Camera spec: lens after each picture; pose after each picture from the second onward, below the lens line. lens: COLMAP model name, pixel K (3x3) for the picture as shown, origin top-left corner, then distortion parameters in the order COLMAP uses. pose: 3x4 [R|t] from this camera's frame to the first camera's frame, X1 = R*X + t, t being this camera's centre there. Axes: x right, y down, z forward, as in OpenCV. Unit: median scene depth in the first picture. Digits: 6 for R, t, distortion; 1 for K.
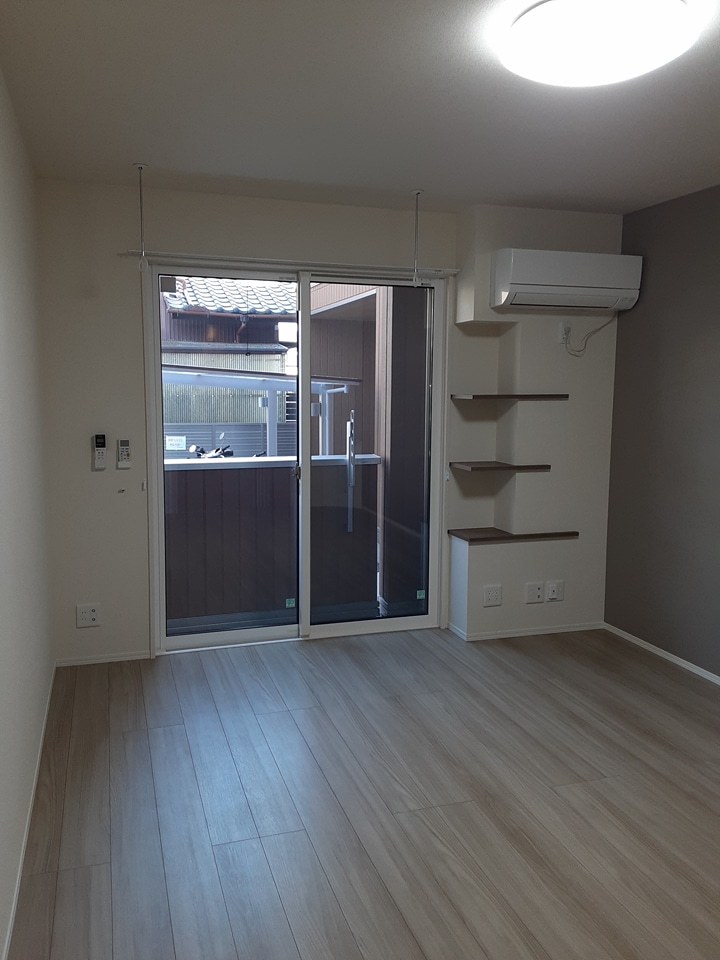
lens RADIAL K [[774.9, 0, 359.3], [0, 774.9, 475.1], [0, 0, 1]] dist [0.075102, -0.116083]
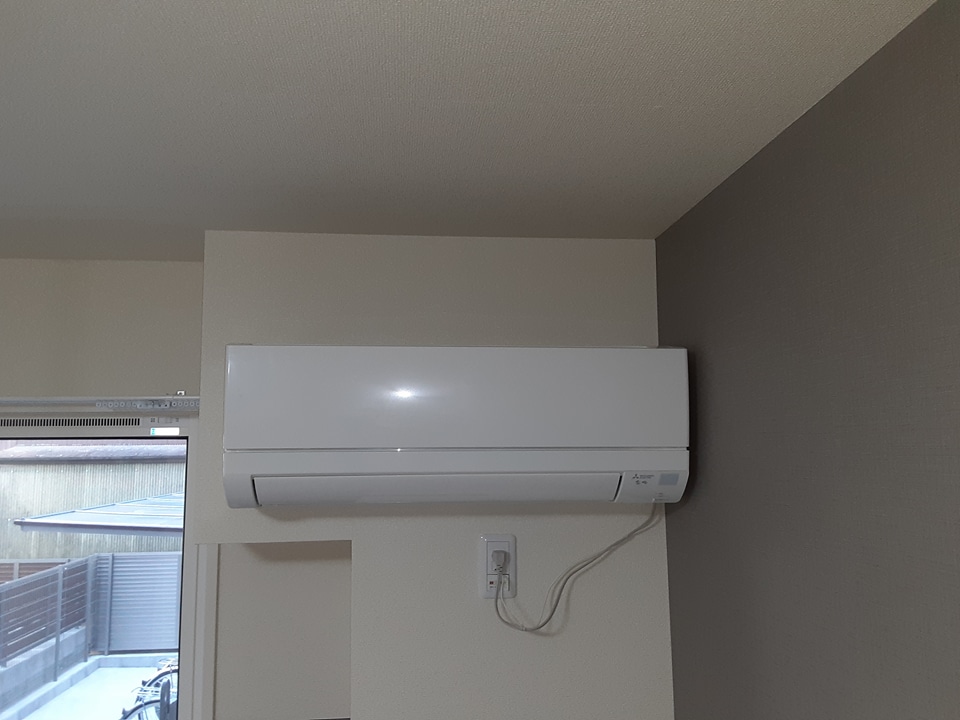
lens RADIAL K [[774.9, 0, 453.9], [0, 774.9, 358.0], [0, 0, 1]] dist [0.075102, -0.116083]
pose [[0.969500, -0.038531, -0.242044, 0.331119], [-0.021185, 0.970694, -0.239383, -0.187857], [0.244175, 0.237209, 0.940272, 0.643813]]
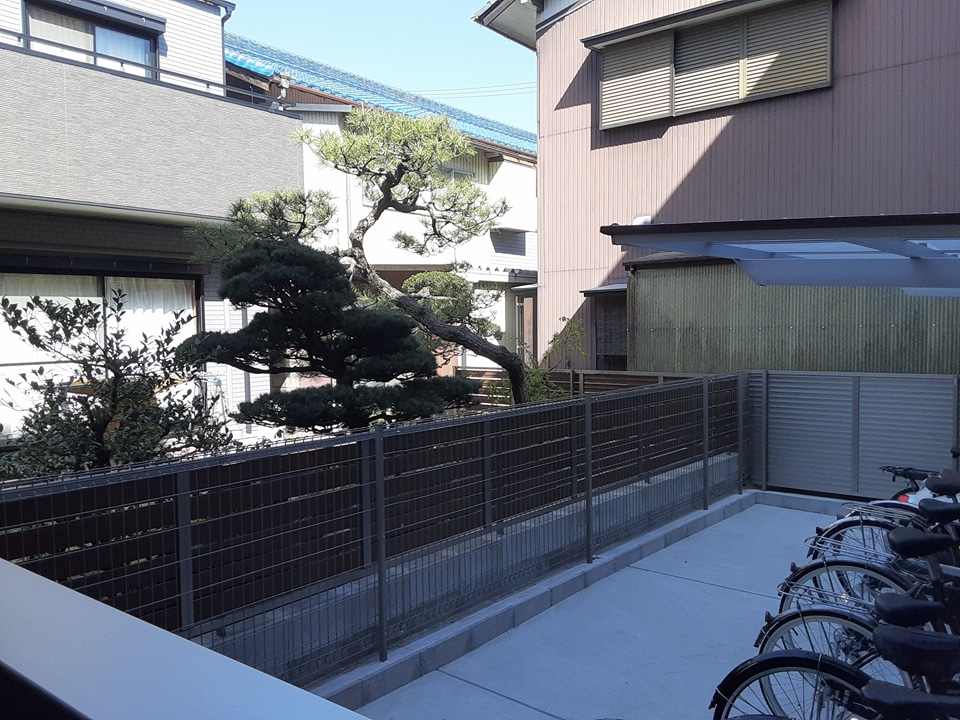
lens RADIAL K [[774.9, 0, 476.9], [0, 774.9, 359.5], [0, 0, 1]] dist [0.075102, -0.116083]
pose [[0.535314, 0.036612, -0.843859, -0.004336], [-0.092804, 0.995561, -0.015678, -0.099580], [0.839539, 0.086706, 0.536336, 1.098473]]
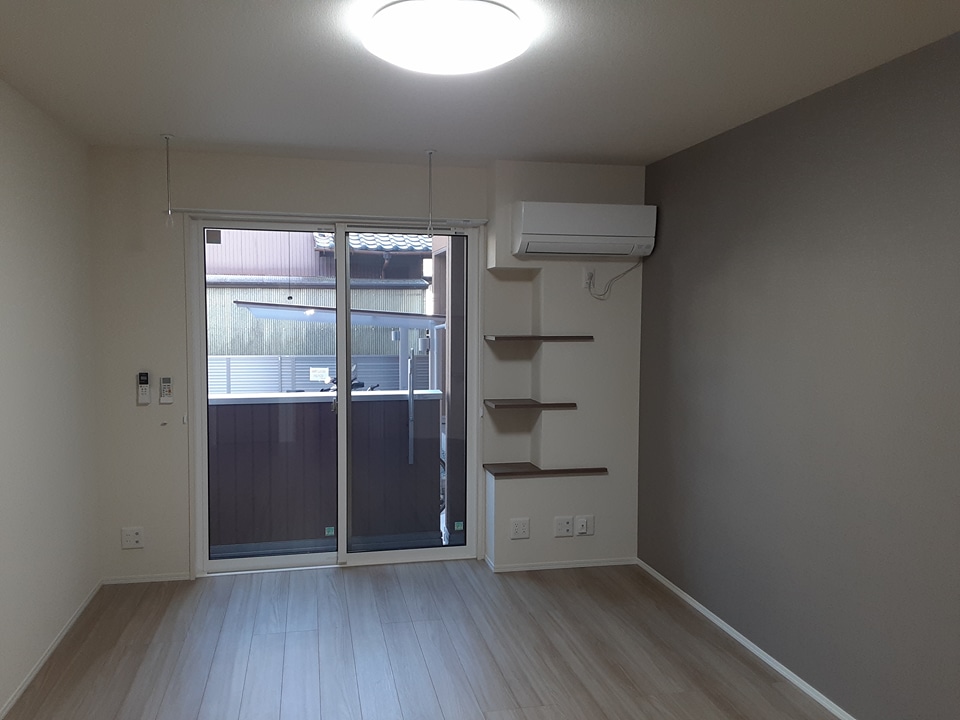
lens RADIAL K [[774.9, 0, 483.8], [0, 774.9, 365.2], [0, 0, 1]] dist [0.075102, -0.116083]
pose [[0.995489, 0.006131, -0.094682, 0.221616], [-0.010830, 0.998731, -0.049185, -0.011718], [0.094260, 0.049989, 0.994292, -0.048683]]
